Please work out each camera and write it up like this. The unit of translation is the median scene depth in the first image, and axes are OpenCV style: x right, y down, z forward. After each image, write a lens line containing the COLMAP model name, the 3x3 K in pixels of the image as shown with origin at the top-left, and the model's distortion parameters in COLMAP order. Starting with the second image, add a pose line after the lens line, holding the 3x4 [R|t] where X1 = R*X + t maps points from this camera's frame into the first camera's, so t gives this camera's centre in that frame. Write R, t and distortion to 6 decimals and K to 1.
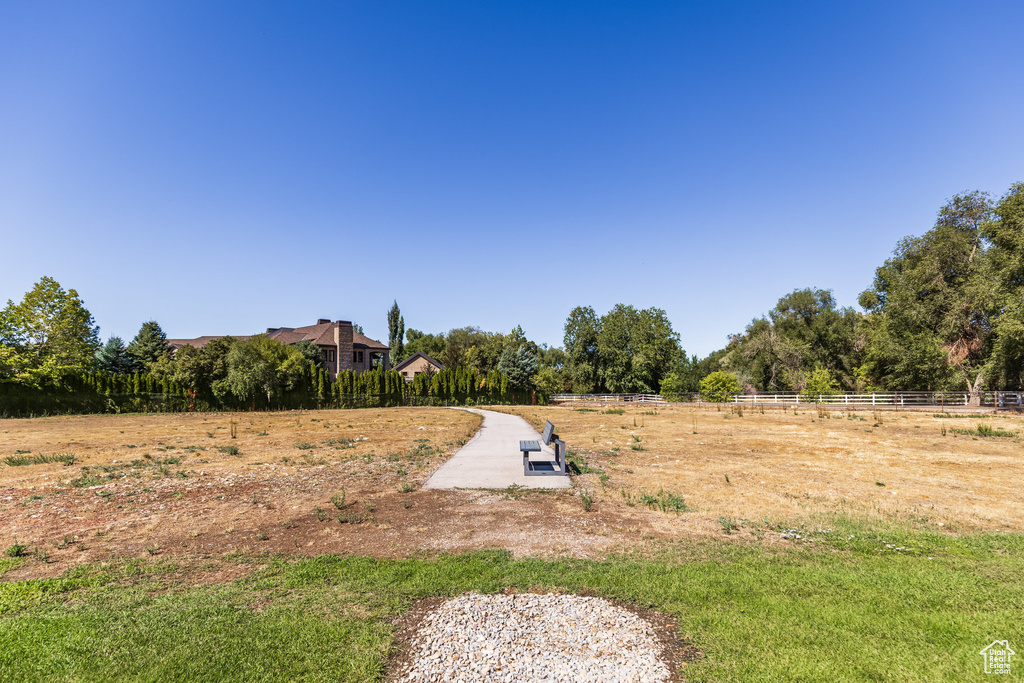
lens RADIAL K [[509.0, 0, 565.3], [0, 509.0, 380.6], [0, 0, 1]] dist [0.000624, -0.000414]
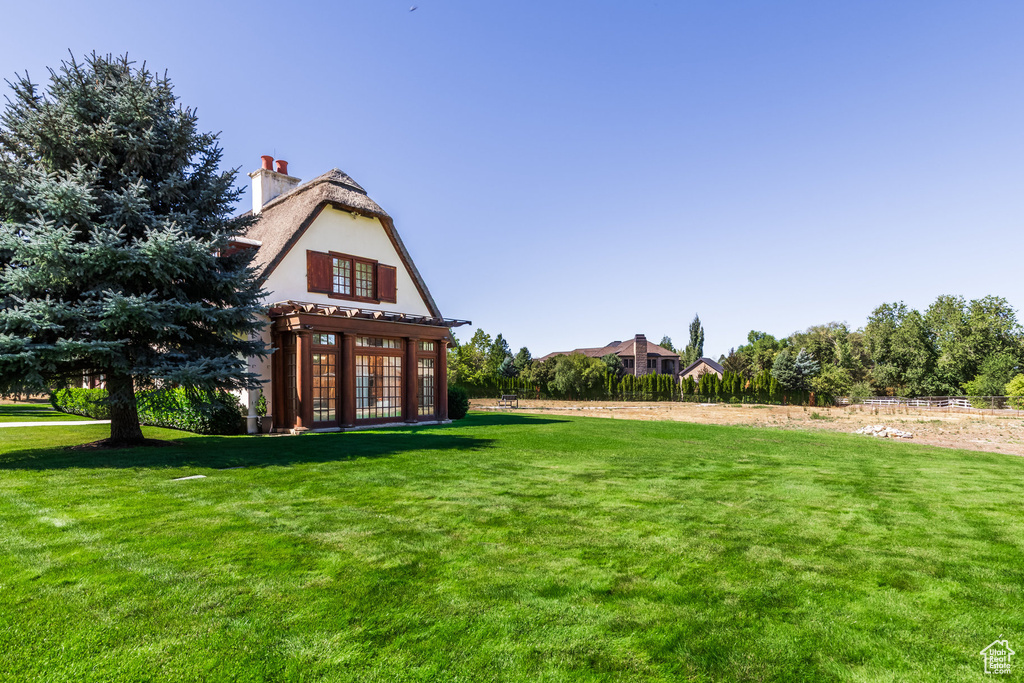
lens RADIAL K [[530.6, 0, 528.7], [0, 530.6, 393.6], [0, 0, 1]] dist [0.002042, -0.000804]
pose [[0.717408, 0.020881, -0.696340, 0.341252], [-0.004743, 0.999674, 0.025090, -0.002479], [0.696637, -0.014697, 0.717273, -0.215747]]
